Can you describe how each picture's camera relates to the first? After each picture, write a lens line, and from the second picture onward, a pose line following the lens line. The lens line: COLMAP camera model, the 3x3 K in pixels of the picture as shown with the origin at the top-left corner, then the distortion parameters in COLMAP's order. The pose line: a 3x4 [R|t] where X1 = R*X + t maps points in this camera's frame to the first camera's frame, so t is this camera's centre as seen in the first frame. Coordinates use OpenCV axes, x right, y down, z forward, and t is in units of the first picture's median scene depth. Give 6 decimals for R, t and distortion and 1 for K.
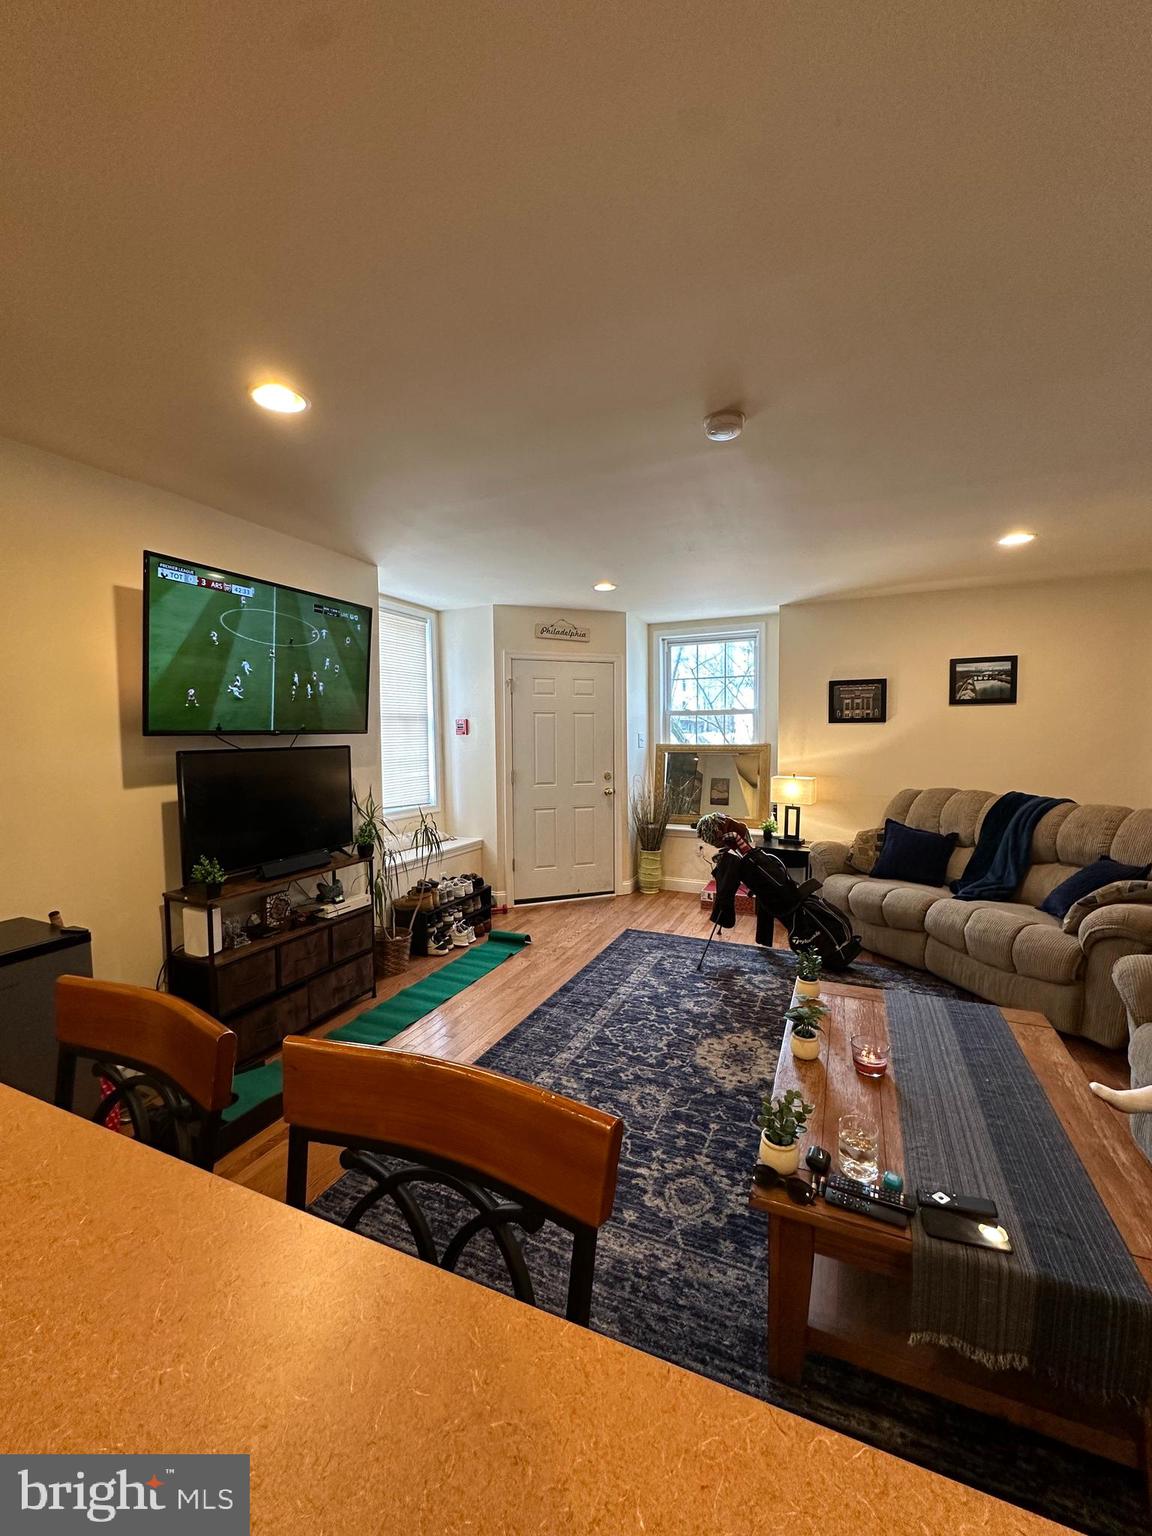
lens RADIAL K [[614.1, 0, 576.3], [0, 614.1, 769.5], [0, 0, 1]] dist [-0.004295, 0.001194]
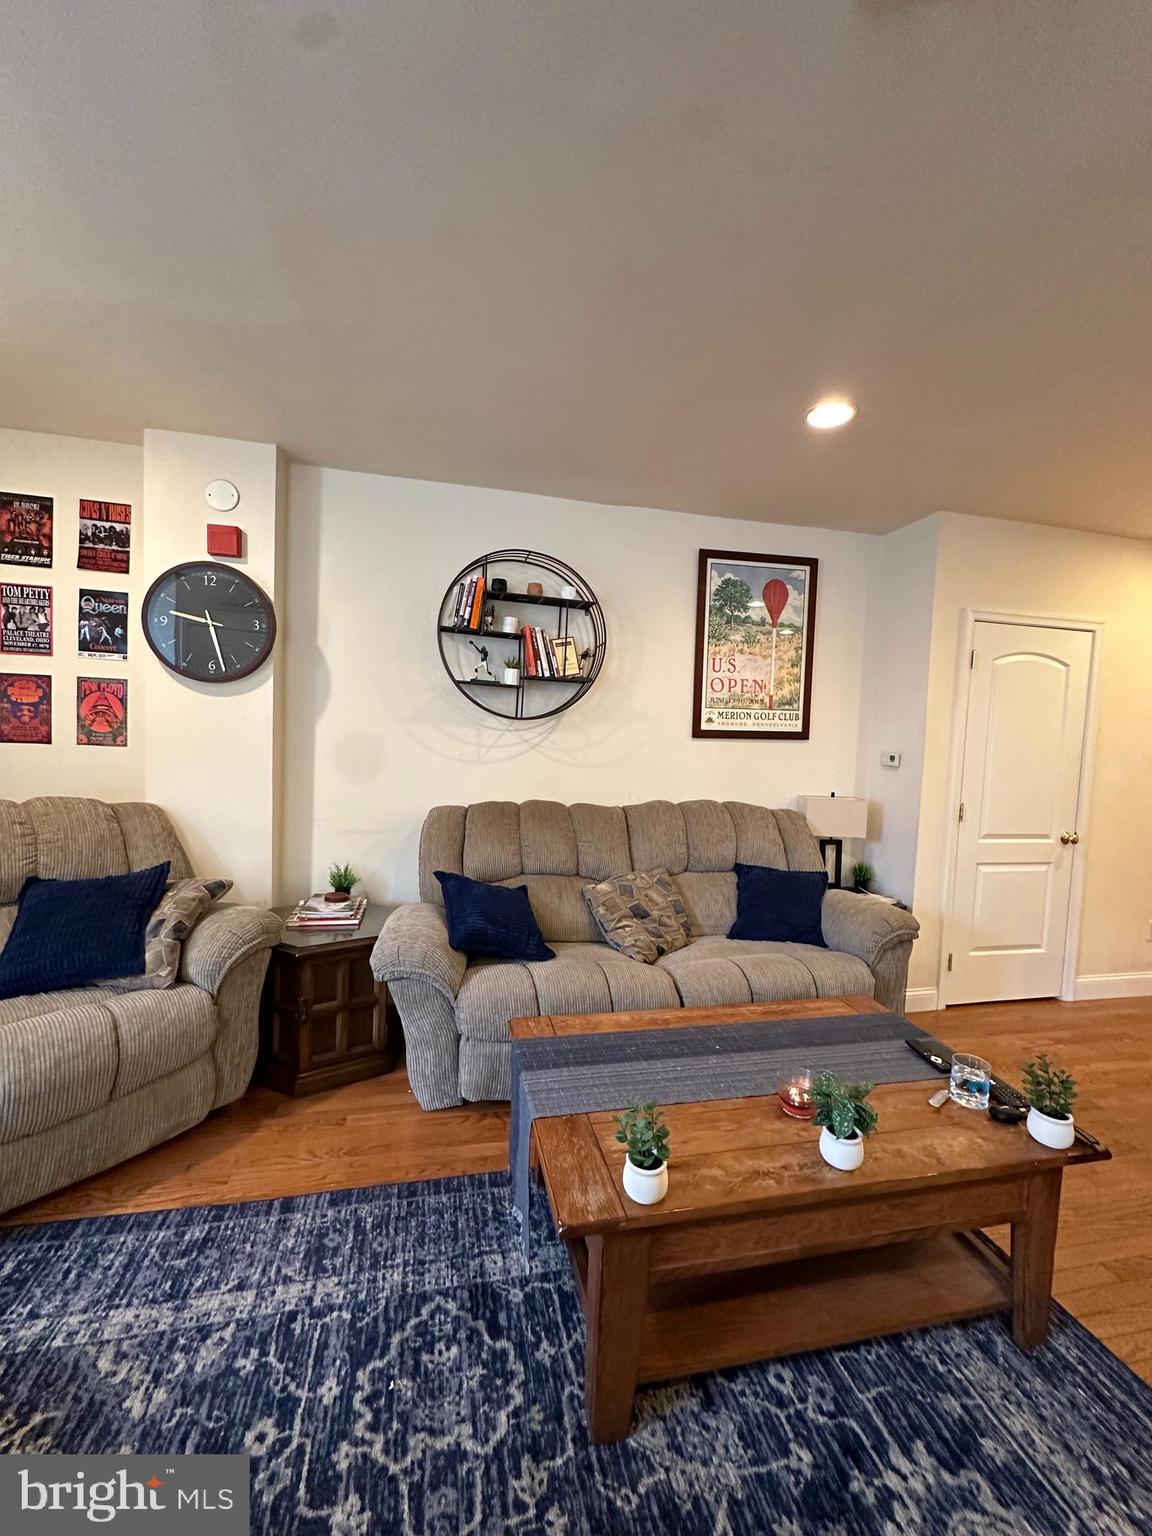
lens RADIAL K [[614.1, 0, 575.8], [0, 614.1, 766.4], [0, 0, 1]] dist [-0.004295, 0.001194]
pose [[-0.601153, -0.058442, 0.796994, 0.012452], [0.009491, 0.996730, 0.080247, -0.018201], [-0.799077, 0.055805, -0.598633, 0.795012]]
